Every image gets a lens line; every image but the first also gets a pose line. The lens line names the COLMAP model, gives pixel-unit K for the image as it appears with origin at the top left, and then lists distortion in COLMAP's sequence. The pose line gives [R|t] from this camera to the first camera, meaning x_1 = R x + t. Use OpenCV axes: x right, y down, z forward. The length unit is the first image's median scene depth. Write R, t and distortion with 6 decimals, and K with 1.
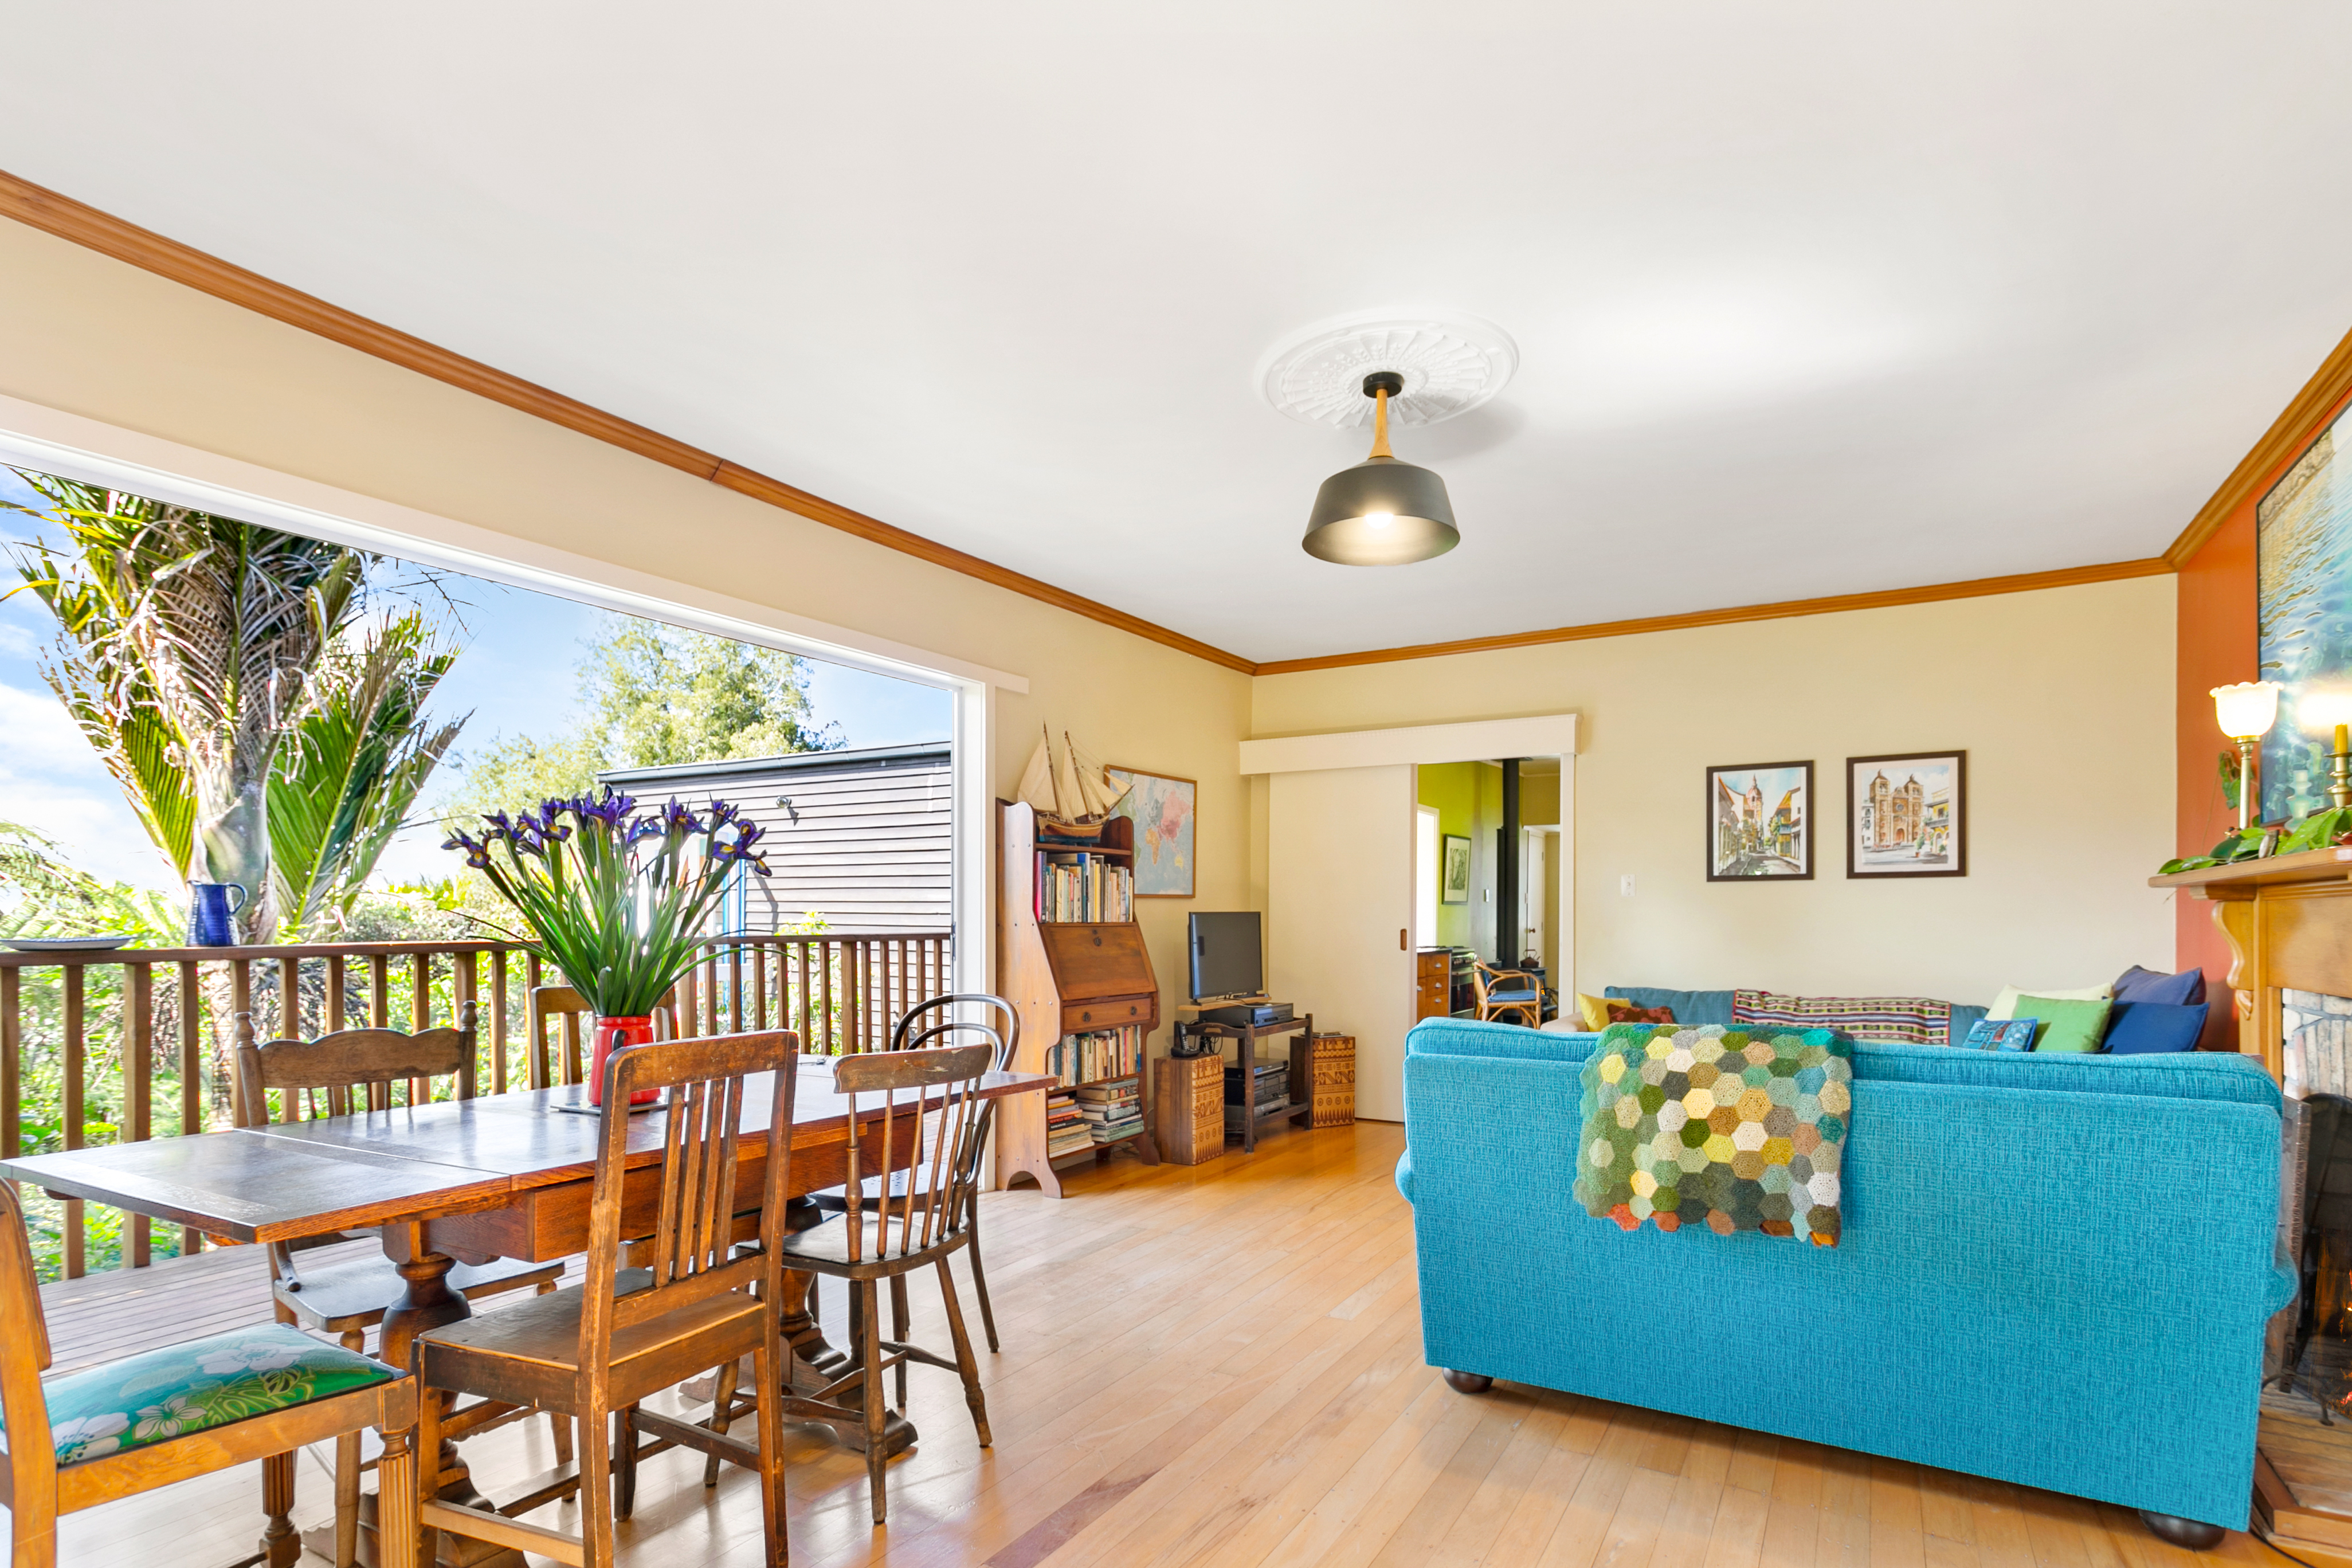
lens RADIAL K [[1137.6, 0, 1178.1], [0, 1137.6, 907.0], [0, 0, 1]] dist [-0.000365, 0.000062]
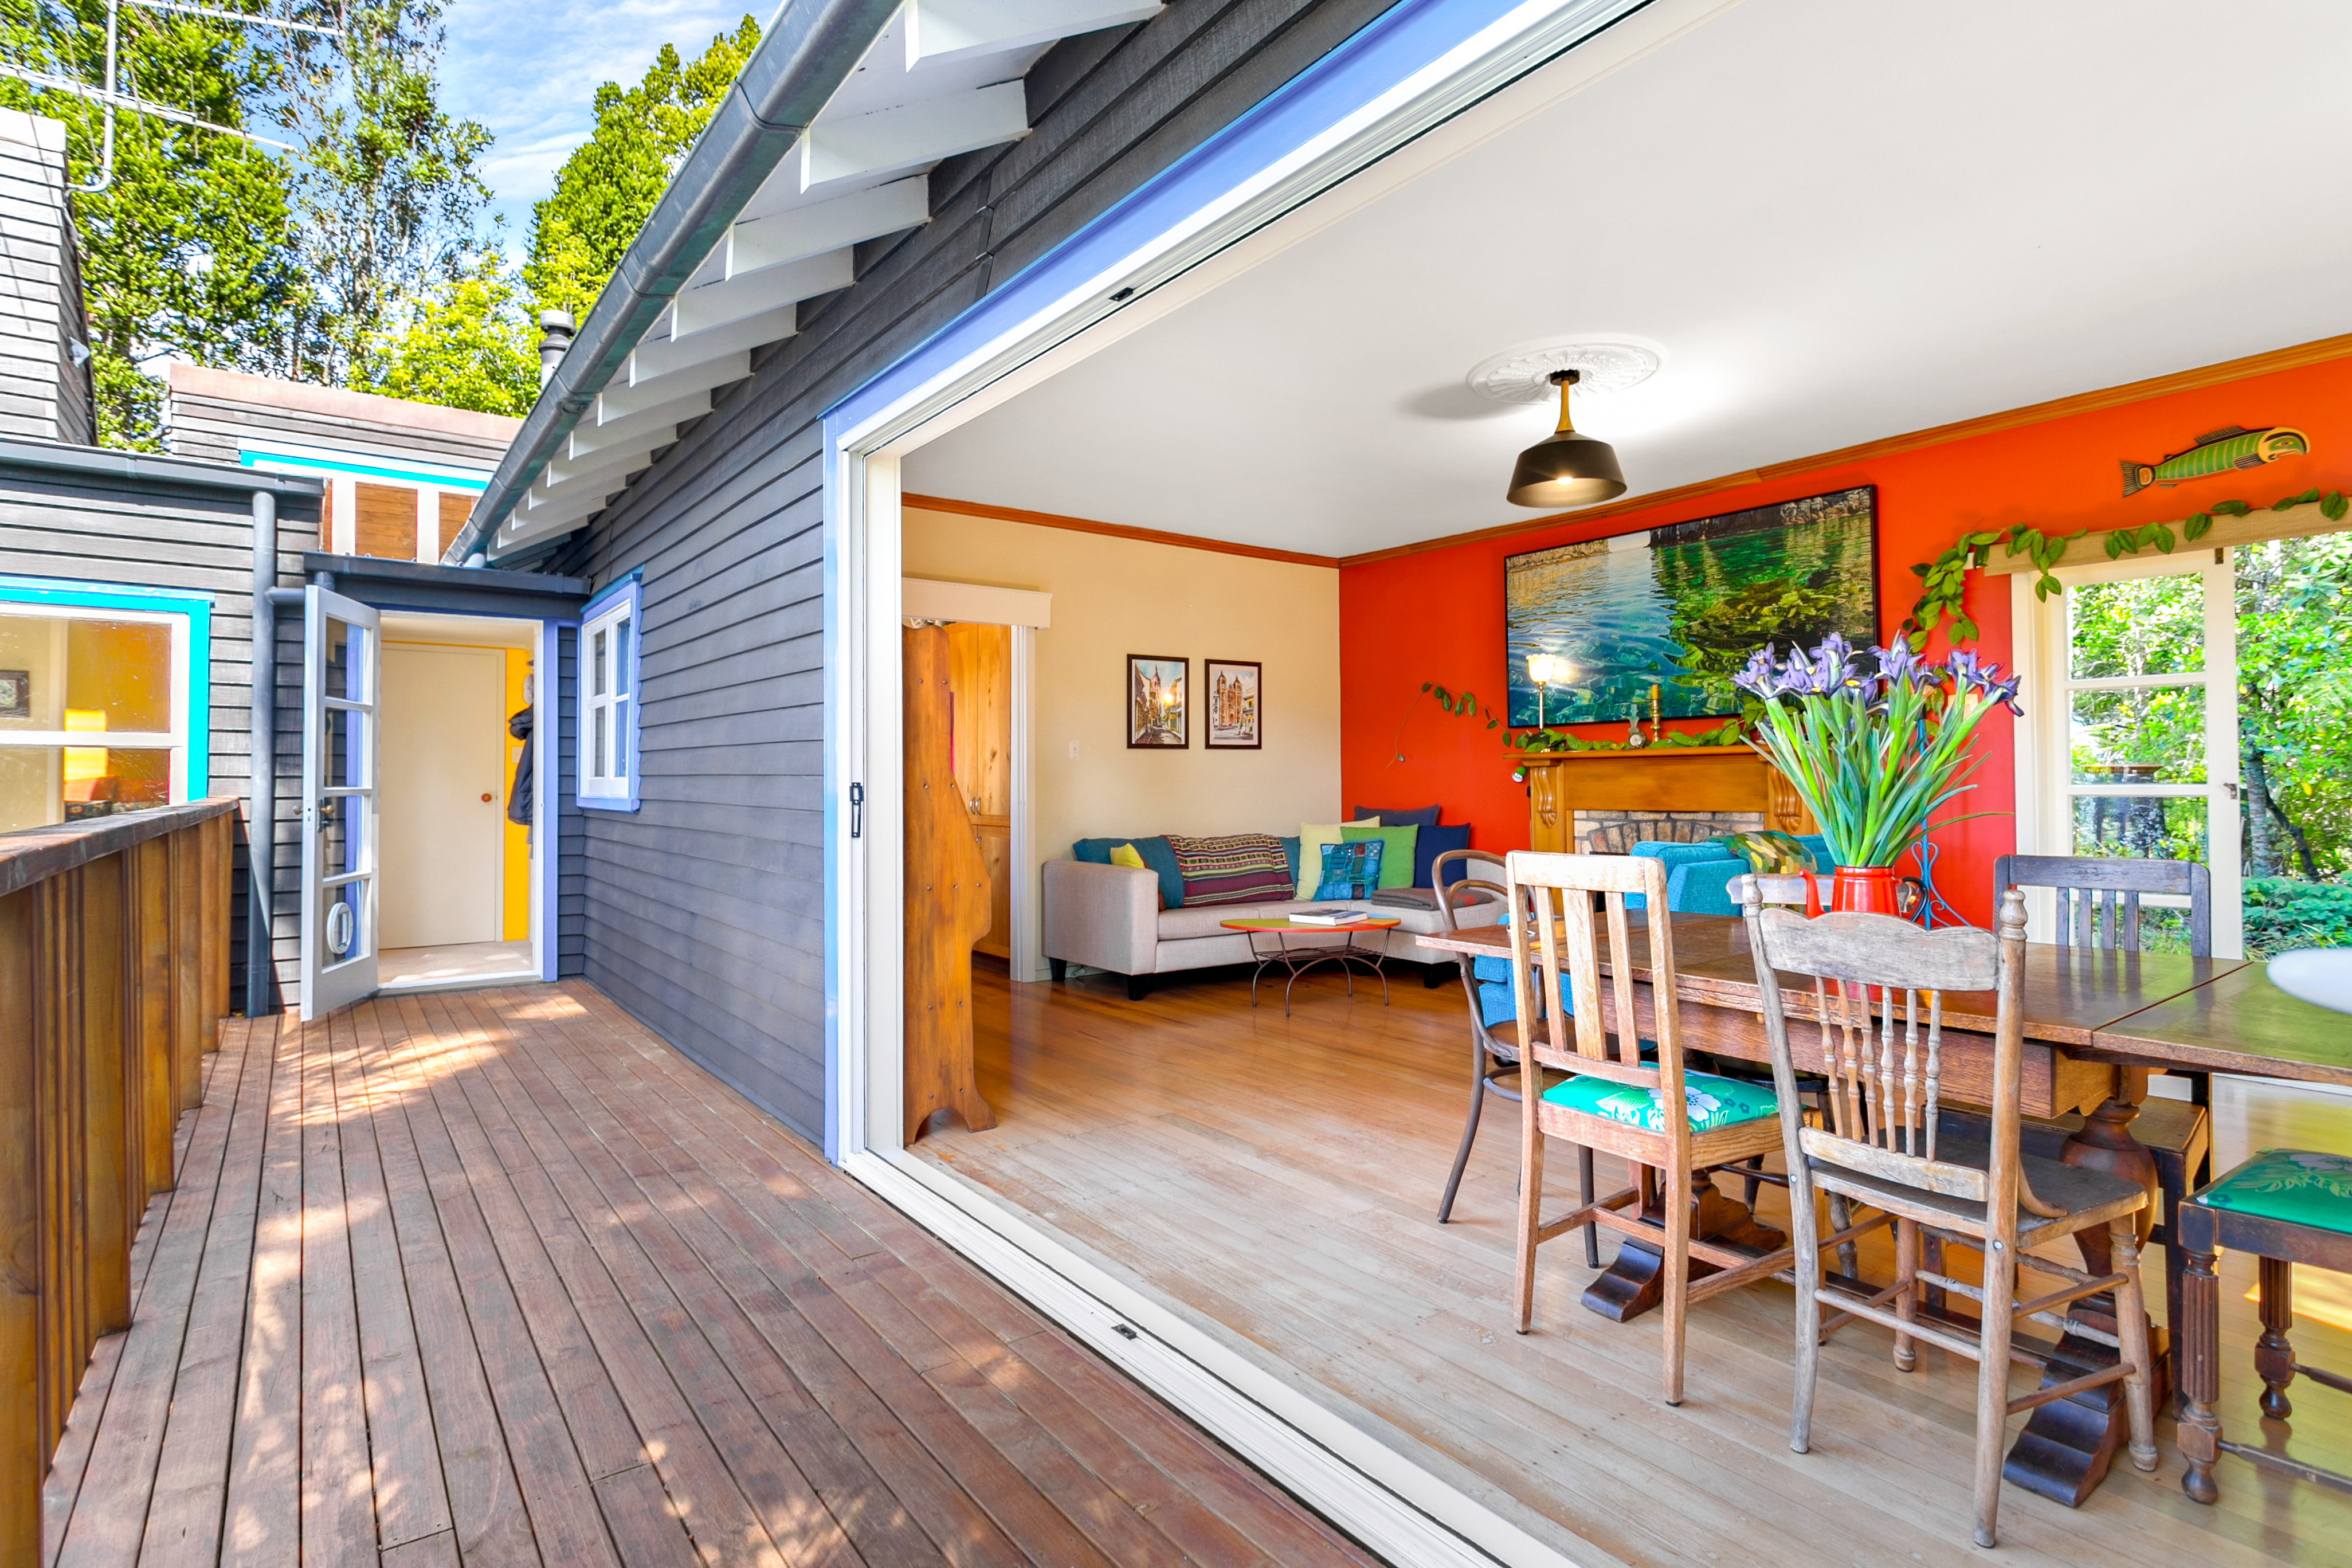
lens RADIAL K [[1177.0, 0, 1176.0], [0, 1177.0, 784.0], [0, 0, 1]] dist [-0.000550, -0.000014]
pose [[0.382765, -0.003537, 0.923839, -0.715711], [0.001810, 0.999994, 0.003078, 0.012434], [-0.923844, 0.000494, 0.382769, 0.500817]]
